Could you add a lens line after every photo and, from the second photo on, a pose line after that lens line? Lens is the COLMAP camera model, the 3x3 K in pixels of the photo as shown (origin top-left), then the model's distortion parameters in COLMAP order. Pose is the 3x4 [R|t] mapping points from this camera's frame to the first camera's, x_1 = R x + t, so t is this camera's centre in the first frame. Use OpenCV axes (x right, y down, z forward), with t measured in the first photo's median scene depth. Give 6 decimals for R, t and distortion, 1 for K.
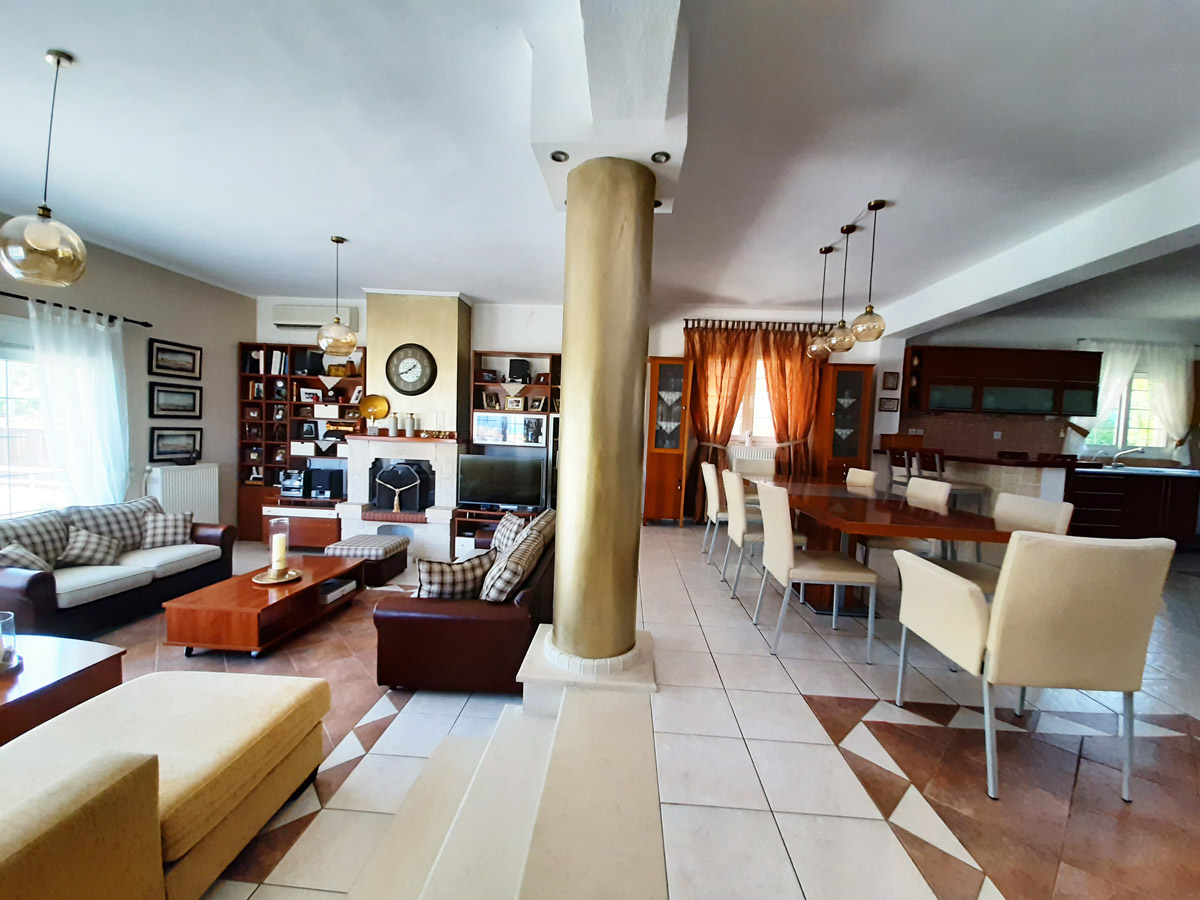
lens RADIAL K [[468.8, 0, 603.7], [0, 468.8, 454.6], [0, 0, 1]] dist [0.010372, -0.011414]
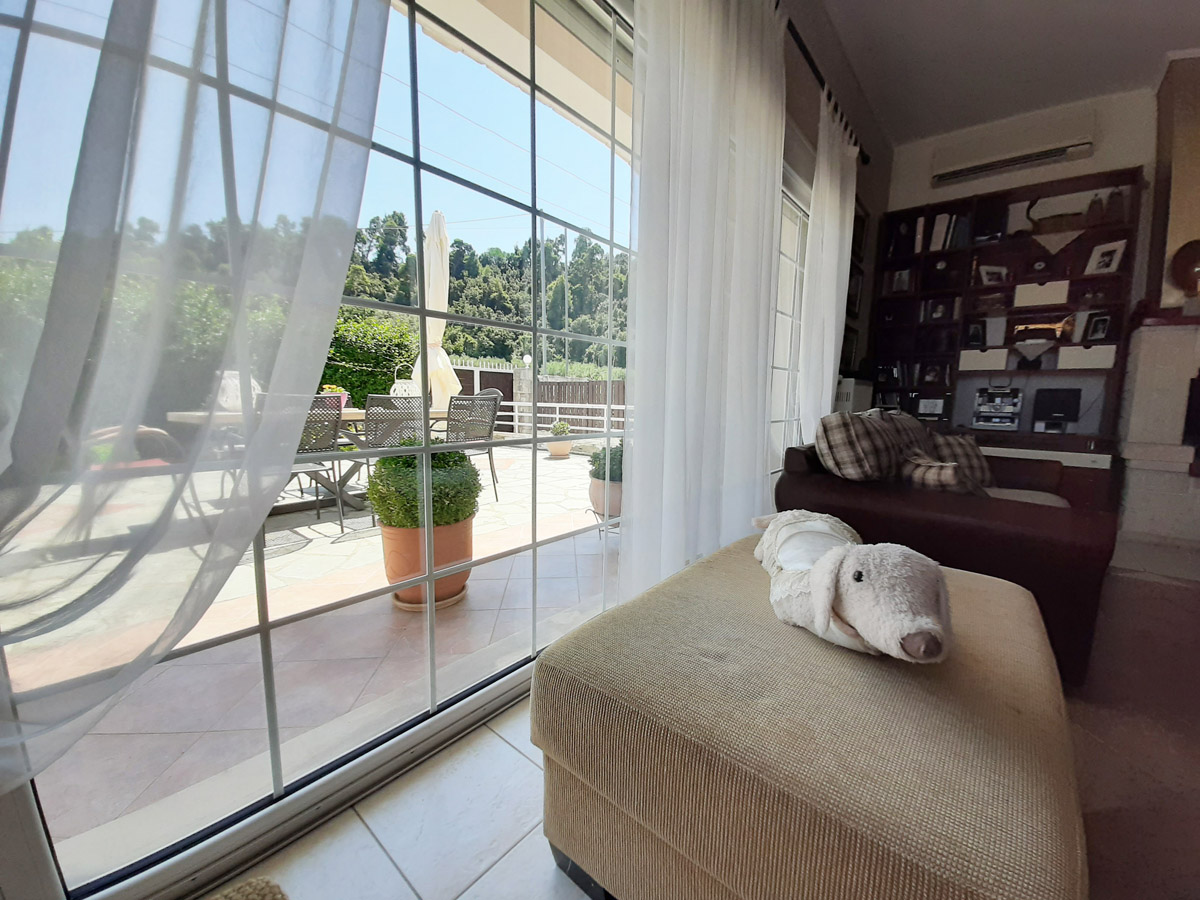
lens RADIAL K [[468.8, 0, 600.8], [0, 468.8, 459.7], [0, 0, 1]] dist [0.010372, -0.011414]
pose [[0.796448, 0.047546, -0.602835, -0.714933], [-0.006667, 0.997534, 0.069869, 0.089390], [0.604670, -0.051628, 0.794801, 0.175683]]
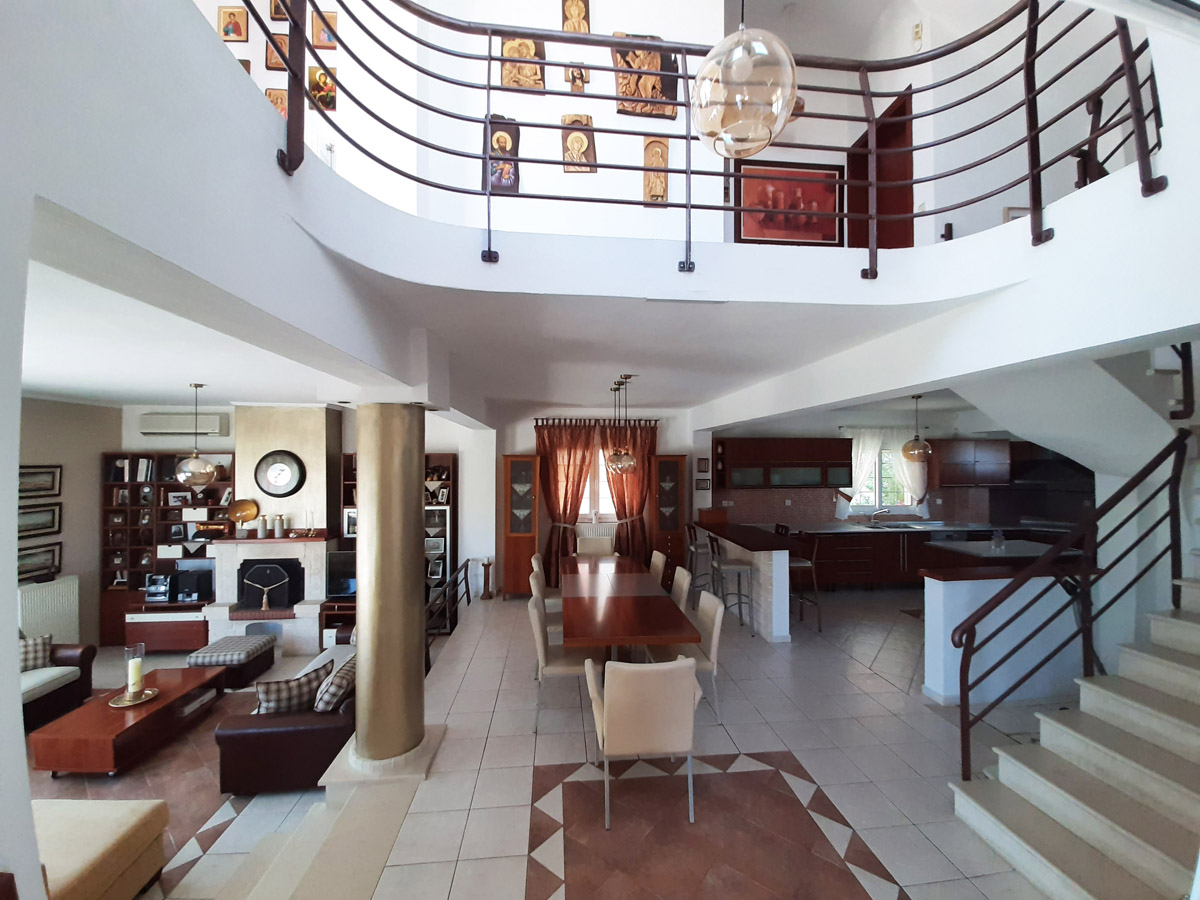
lens RADIAL K [[468.8, 0, 602.0], [0, 468.8, 453.9], [0, 0, 1]] dist [0.010372, -0.011414]
pose [[0.988086, -0.040259, 0.148541, 0.168608], [0.049700, 0.996936, -0.060398, -0.126749], [-0.145654, 0.067061, 0.987060, -0.188427]]
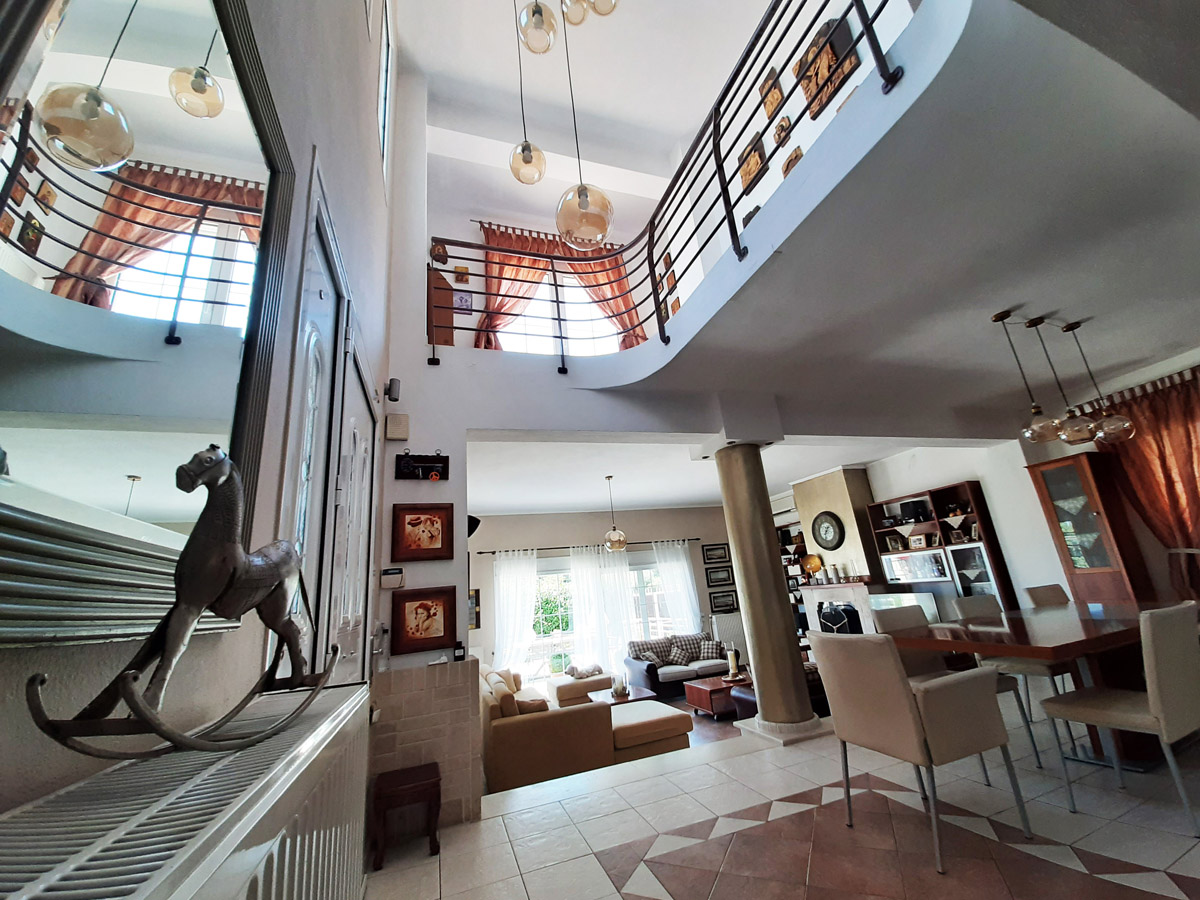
lens RADIAL K [[468.8, 0, 601.6], [0, 468.8, 459.2], [0, 0, 1]] dist [0.010372, -0.011414]
pose [[0.358180, -0.328038, -0.874127, 0.598001], [0.063209, 0.942616, -0.327840, 0.022678], [0.931510, 0.062173, 0.358361, -0.085416]]
